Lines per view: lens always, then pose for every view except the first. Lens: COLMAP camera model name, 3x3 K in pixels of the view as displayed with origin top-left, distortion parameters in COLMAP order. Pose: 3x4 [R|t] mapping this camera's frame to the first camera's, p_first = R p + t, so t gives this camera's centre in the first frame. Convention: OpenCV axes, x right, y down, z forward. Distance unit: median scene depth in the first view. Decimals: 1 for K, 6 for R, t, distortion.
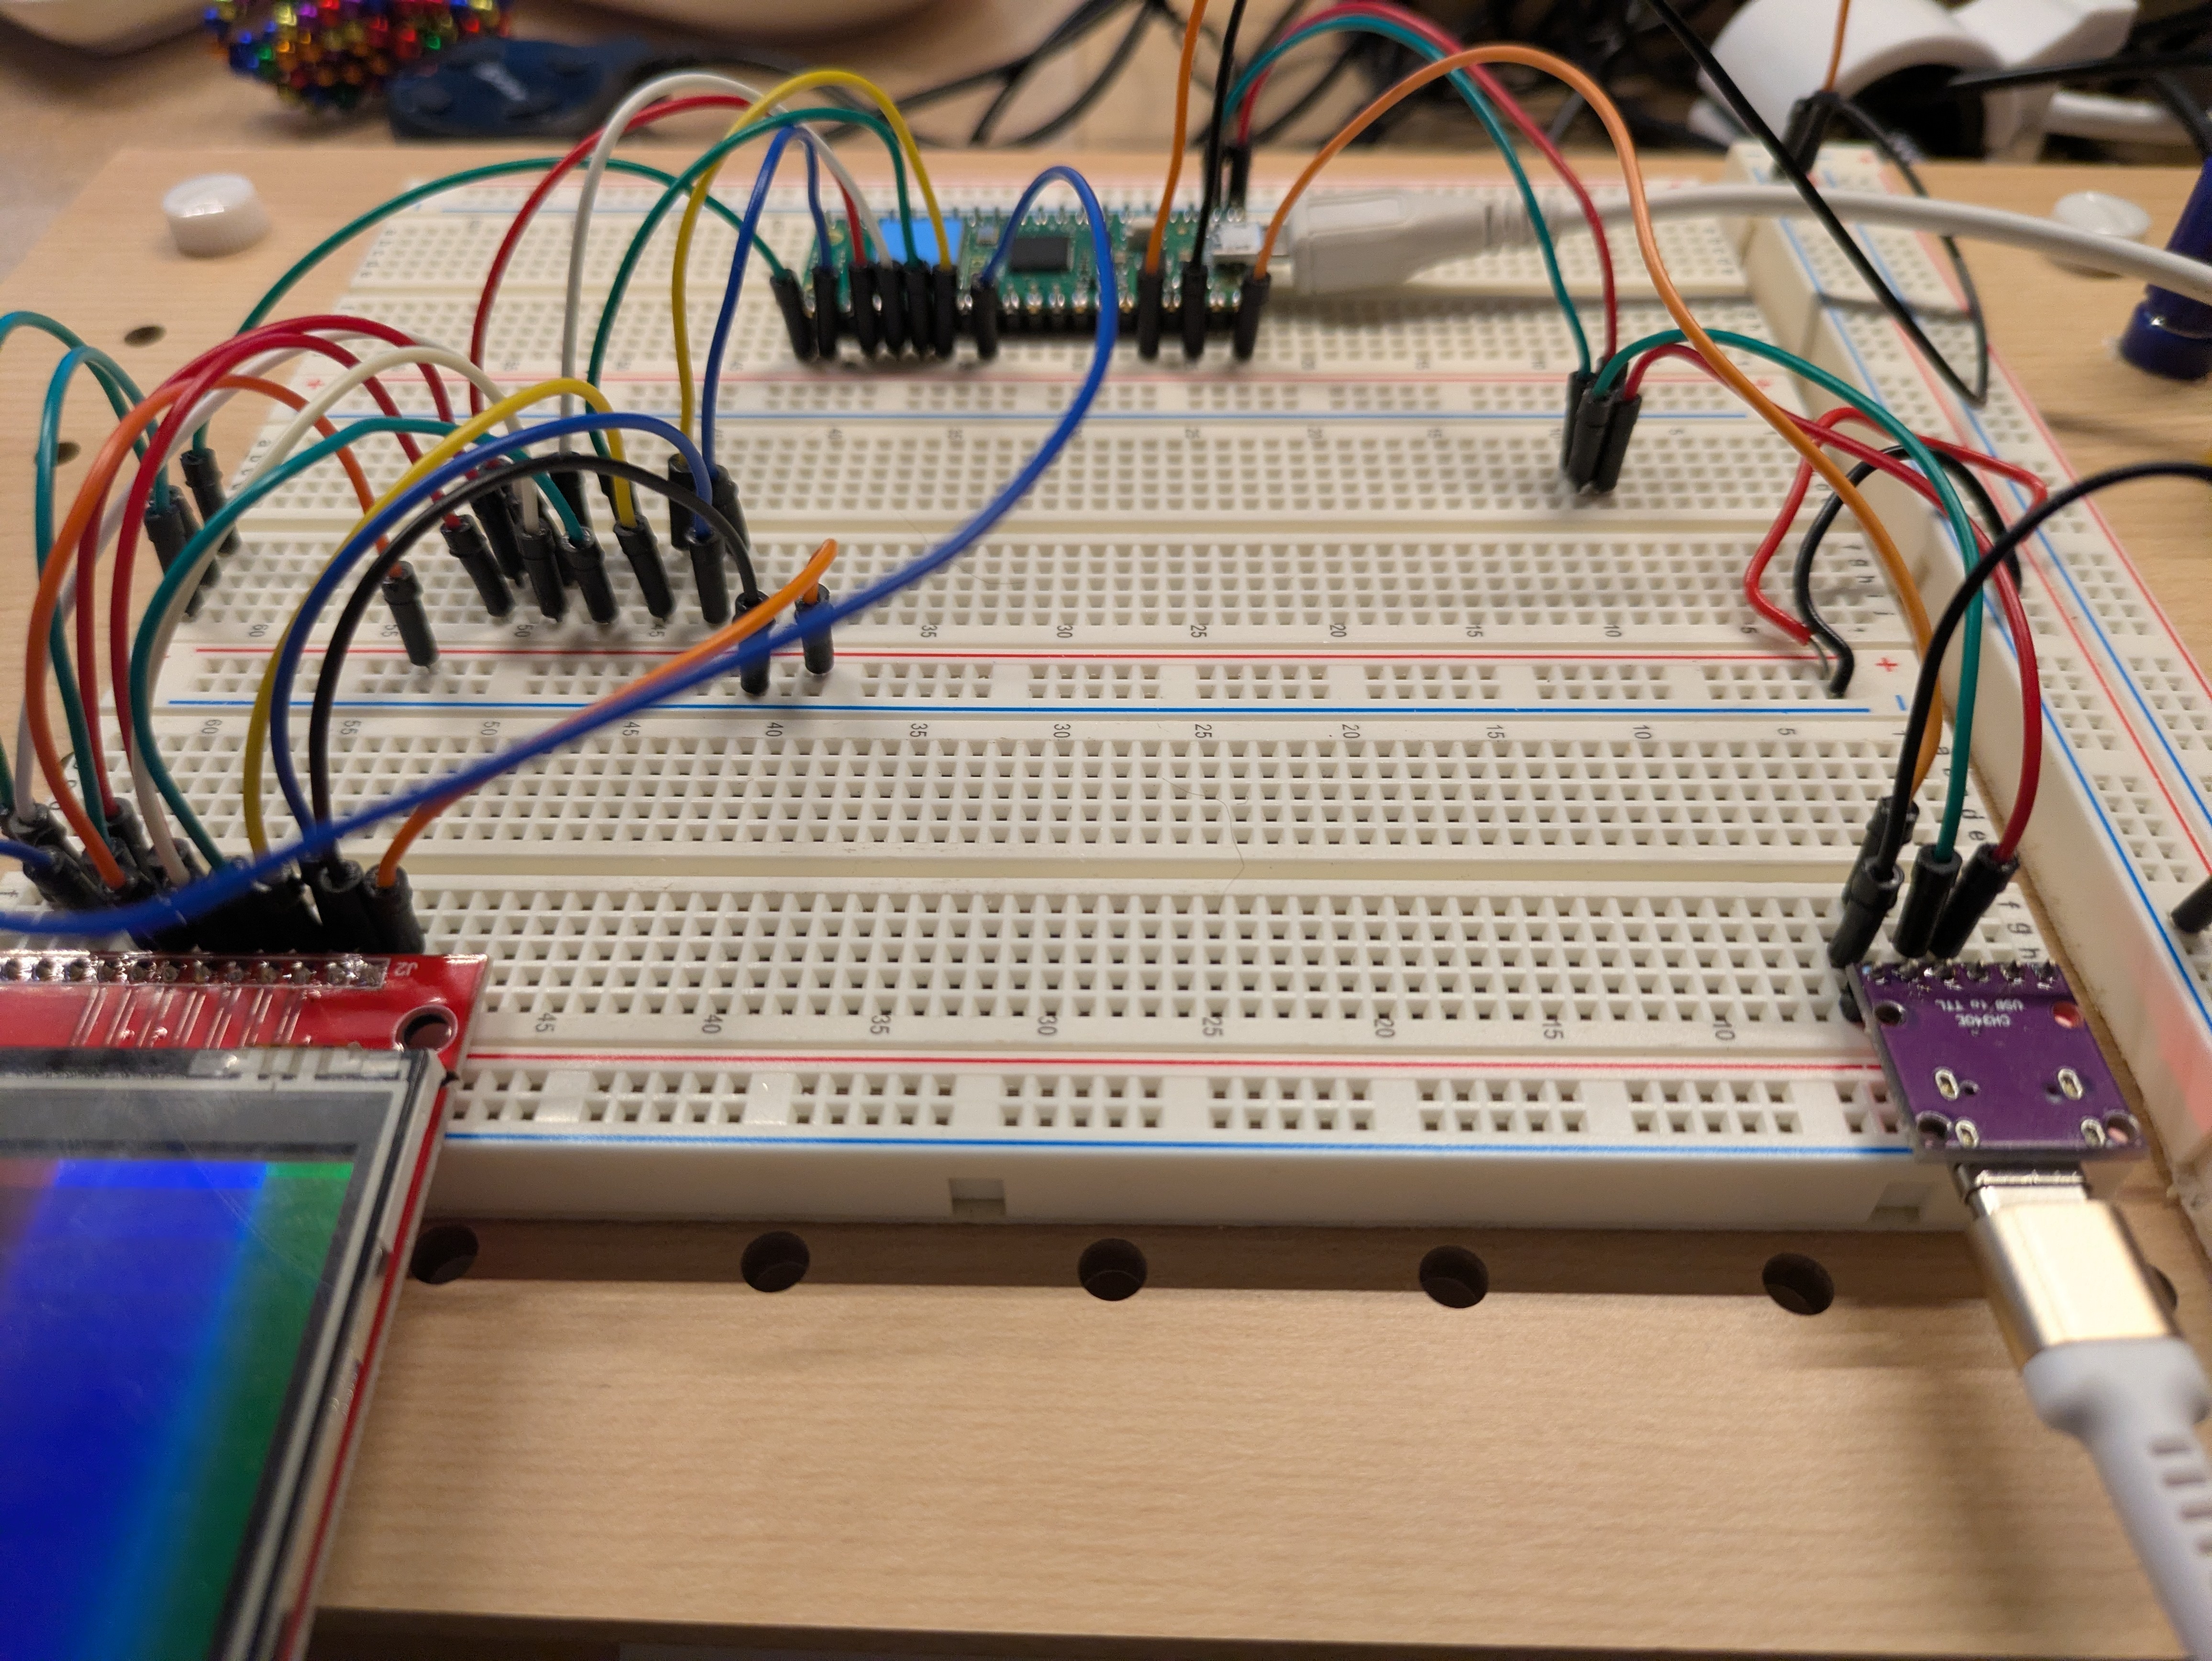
lens RADIAL K [[1691.0, 0, 1093.6], [0, 1691.0, 836.8], [0, 0, 1]] dist [-0.035420, -0.014898]
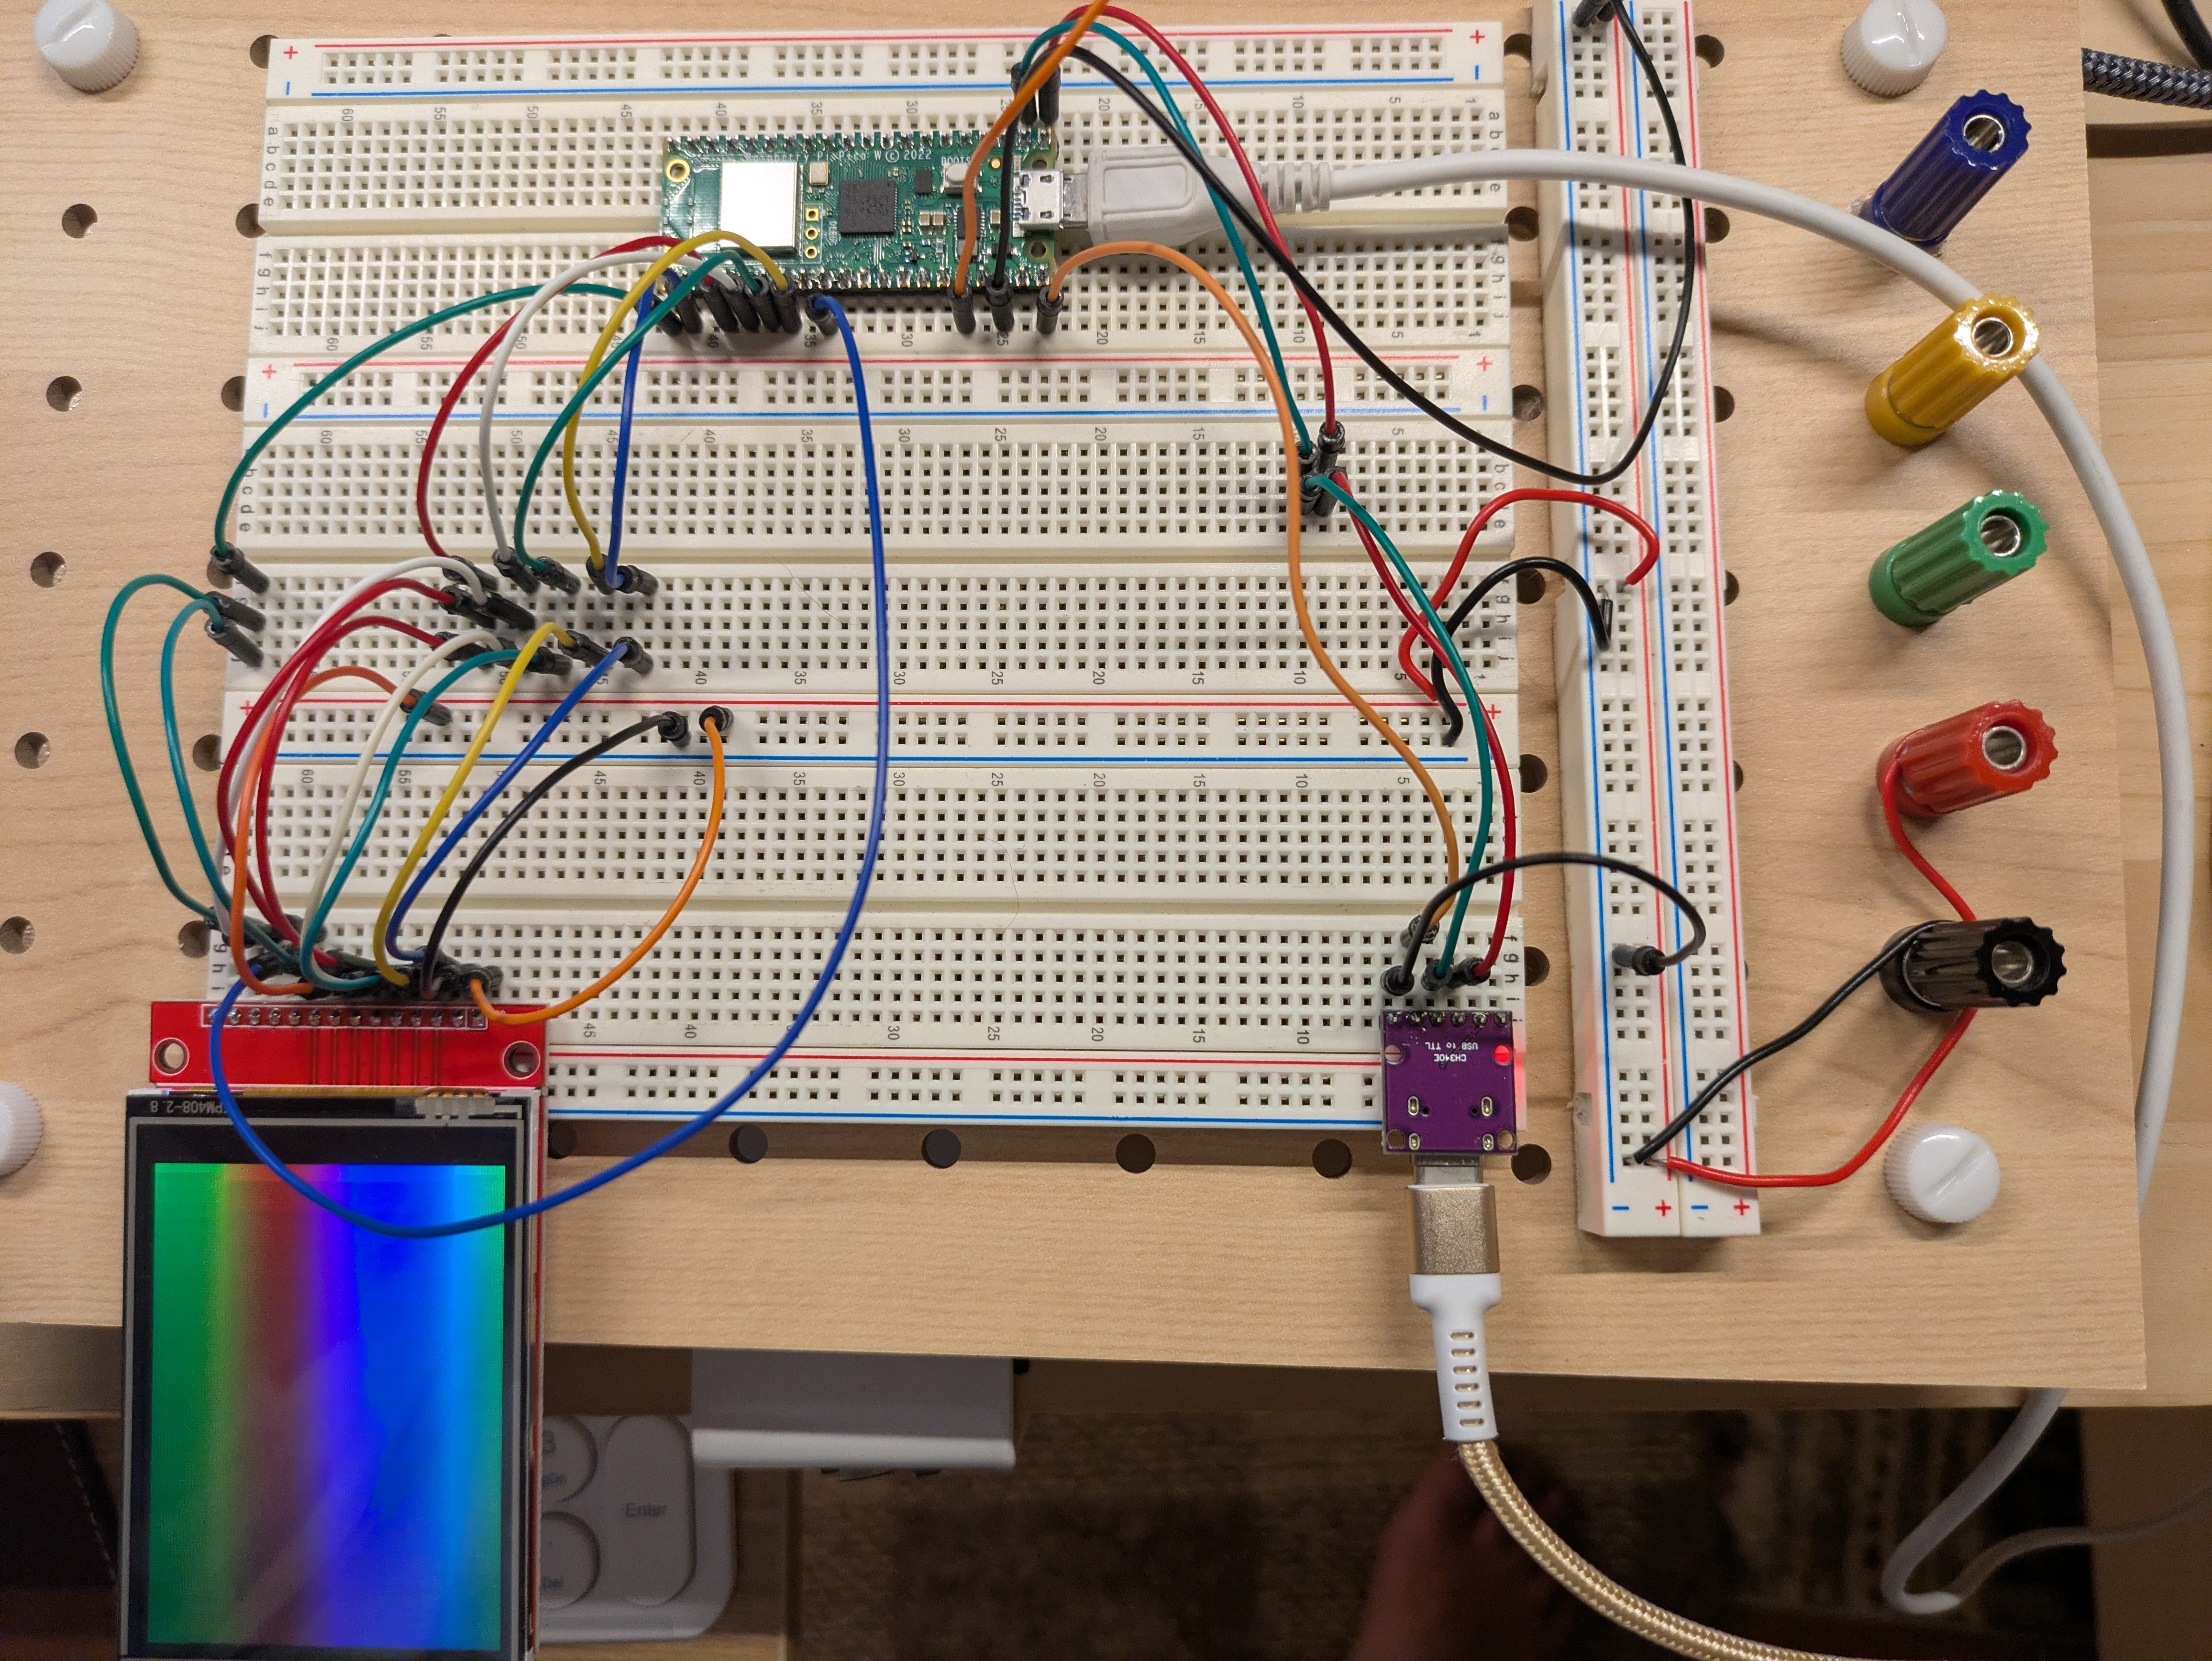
lens RADIAL K [[1691.0, 0, 1083.2], [0, 1691.0, 833.3], [0, 0, 1]] dist [-0.035420, -0.014898]
pose [[0.999722, -0.015444, -0.017811, 0.182272], [0.022906, 0.814956, 0.579069, -0.954446], [0.005572, -0.579316, 0.815084, -0.218197]]
